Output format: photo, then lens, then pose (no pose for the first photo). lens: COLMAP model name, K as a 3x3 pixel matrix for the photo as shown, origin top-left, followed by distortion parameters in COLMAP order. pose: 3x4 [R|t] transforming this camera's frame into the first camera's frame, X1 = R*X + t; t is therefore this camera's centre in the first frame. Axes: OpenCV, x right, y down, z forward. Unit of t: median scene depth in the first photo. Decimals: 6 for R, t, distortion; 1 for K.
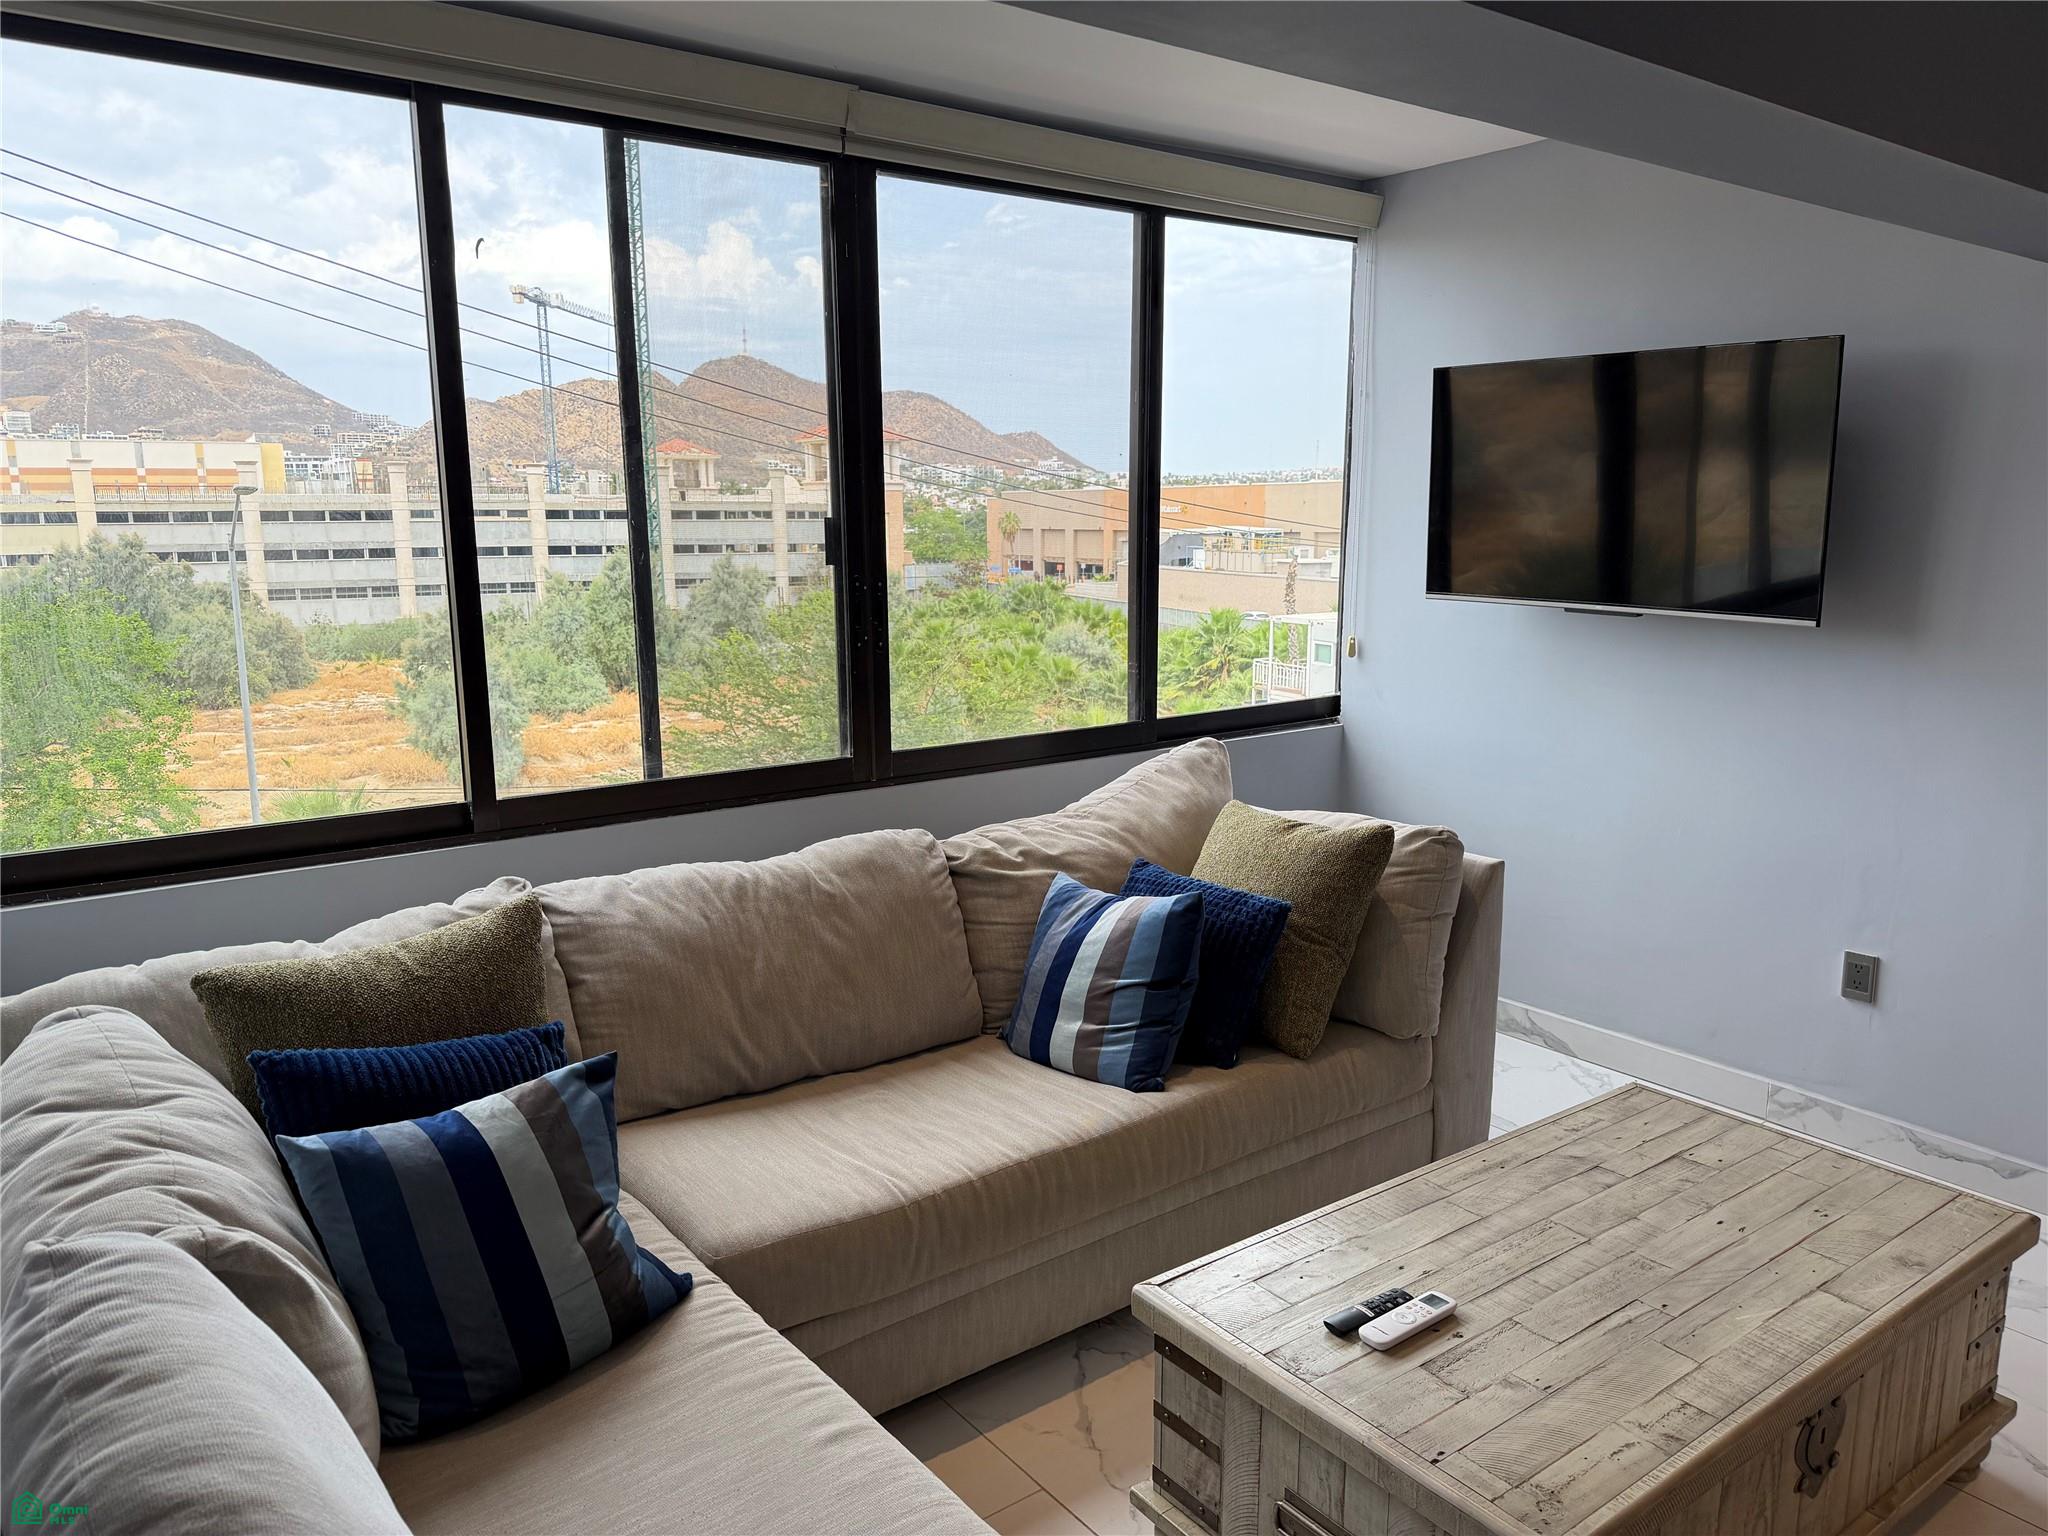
lens RADIAL K [[1392.5, 0, 1024.0], [0, 1392.5, 768.0], [0, 0, 1]] dist [-0.025877, 0.001861]
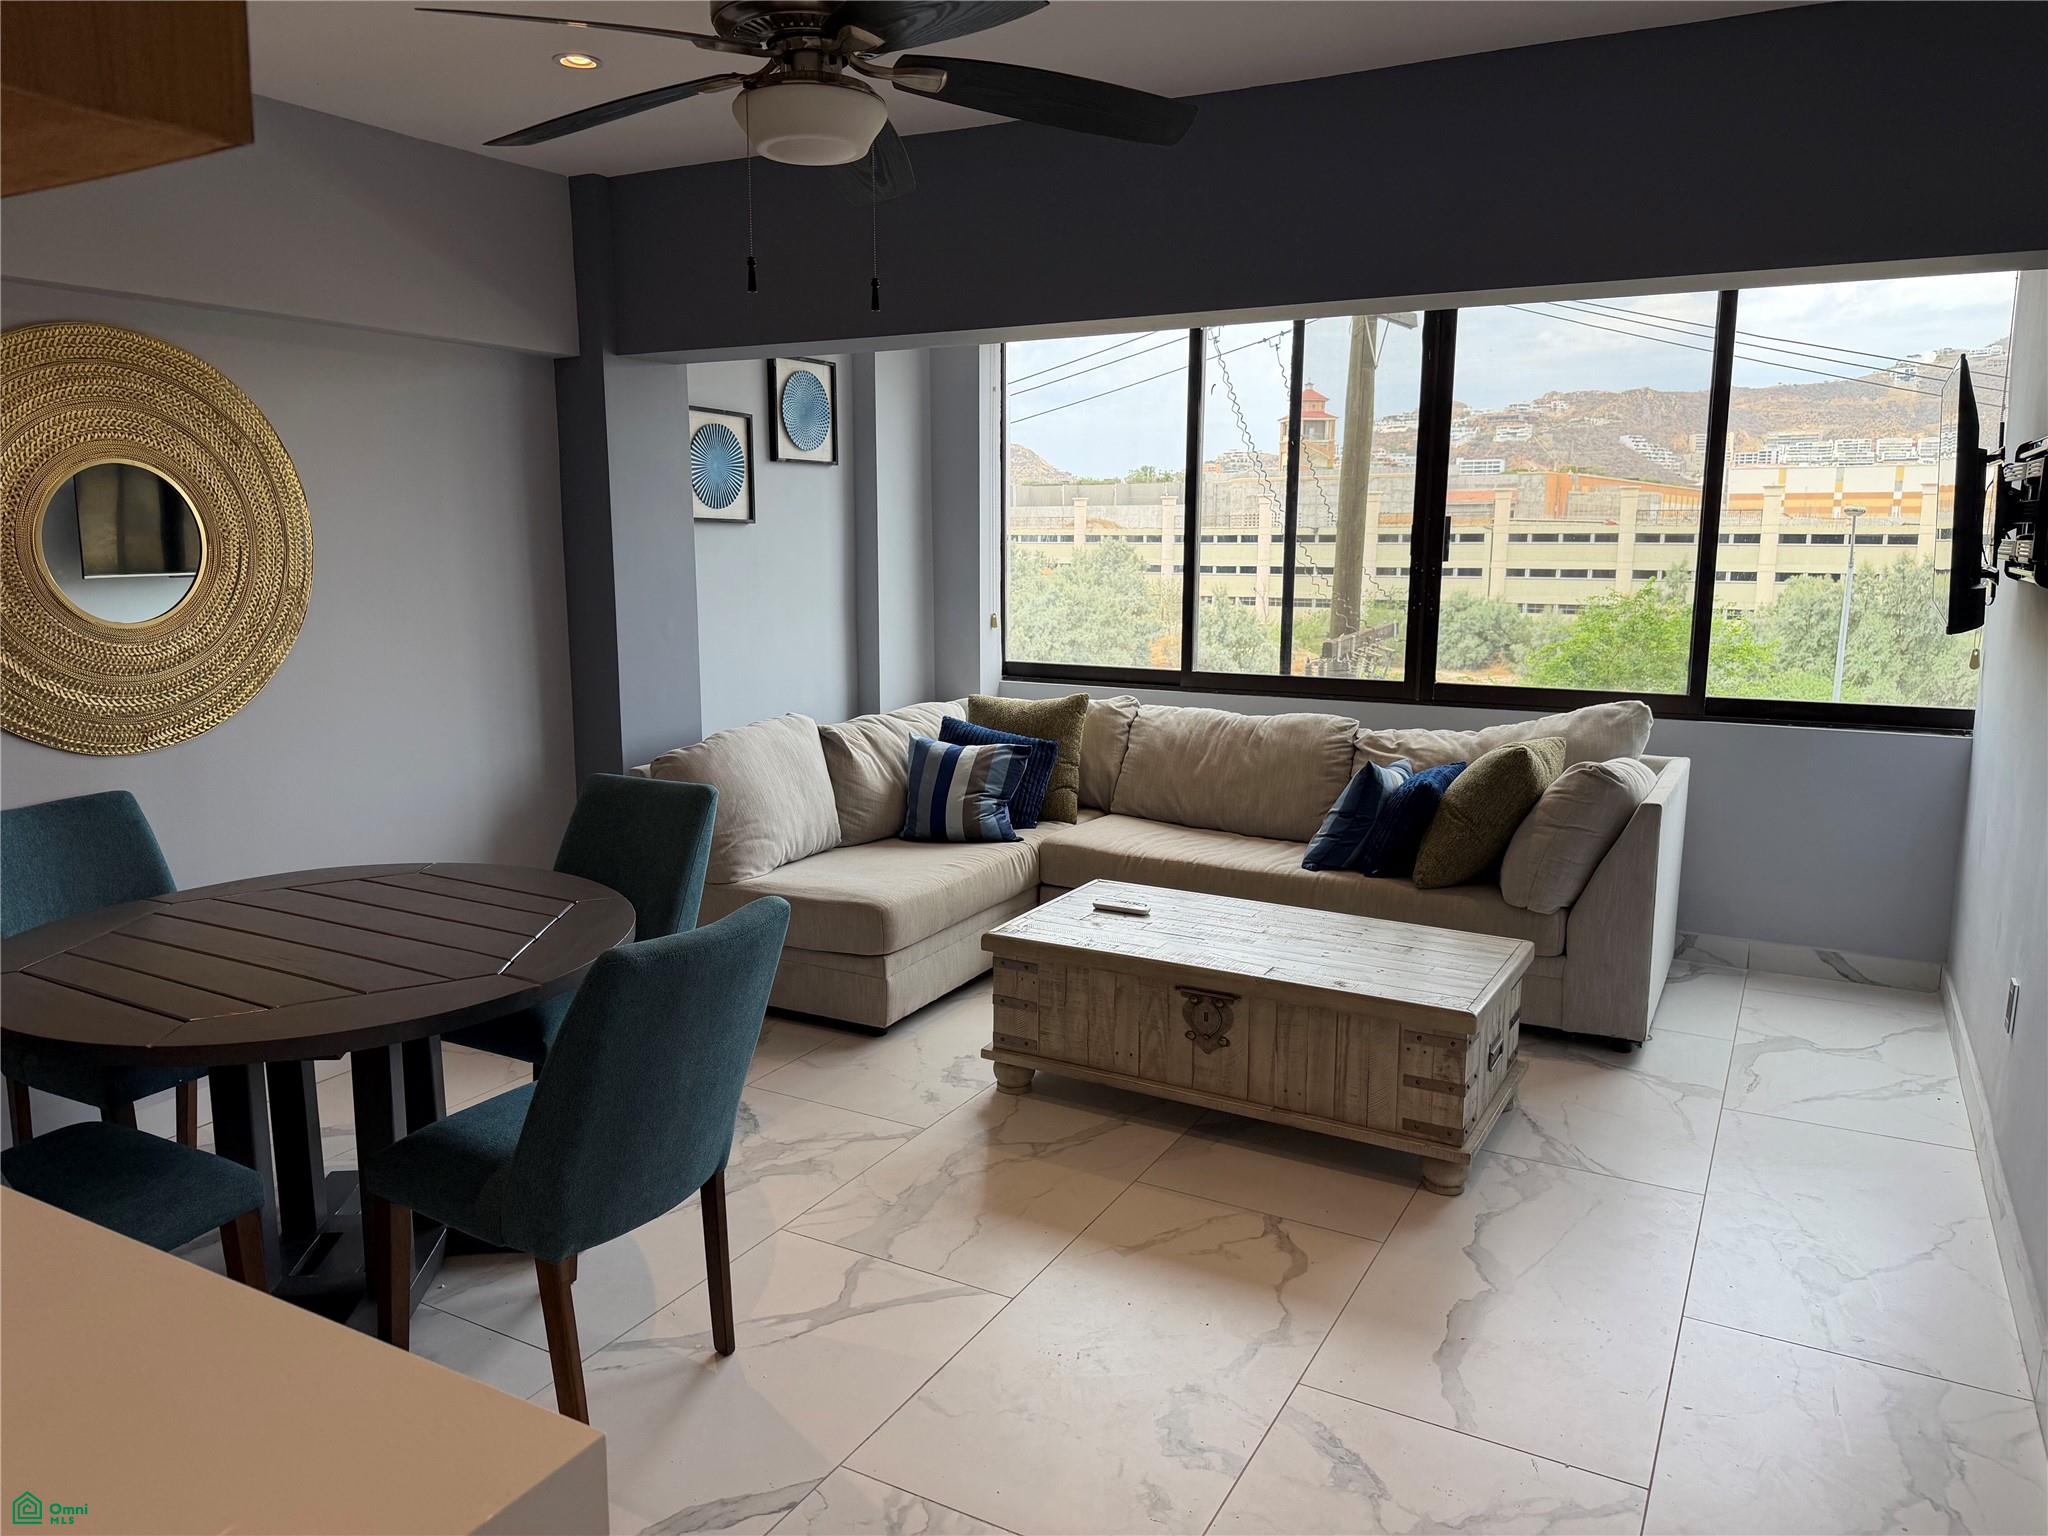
lens RADIAL K [[1392.5, 0, 1024.0], [0, 1392.5, 768.0], [0, 0, 1]] dist [-0.025877, 0.001861]
pose [[0.386109, 0.151295, -0.909961, 0.908165], [-0.165285, 0.981841, 0.093113, 0.003512], [0.907525, 0.114451, 0.404104, -0.026646]]
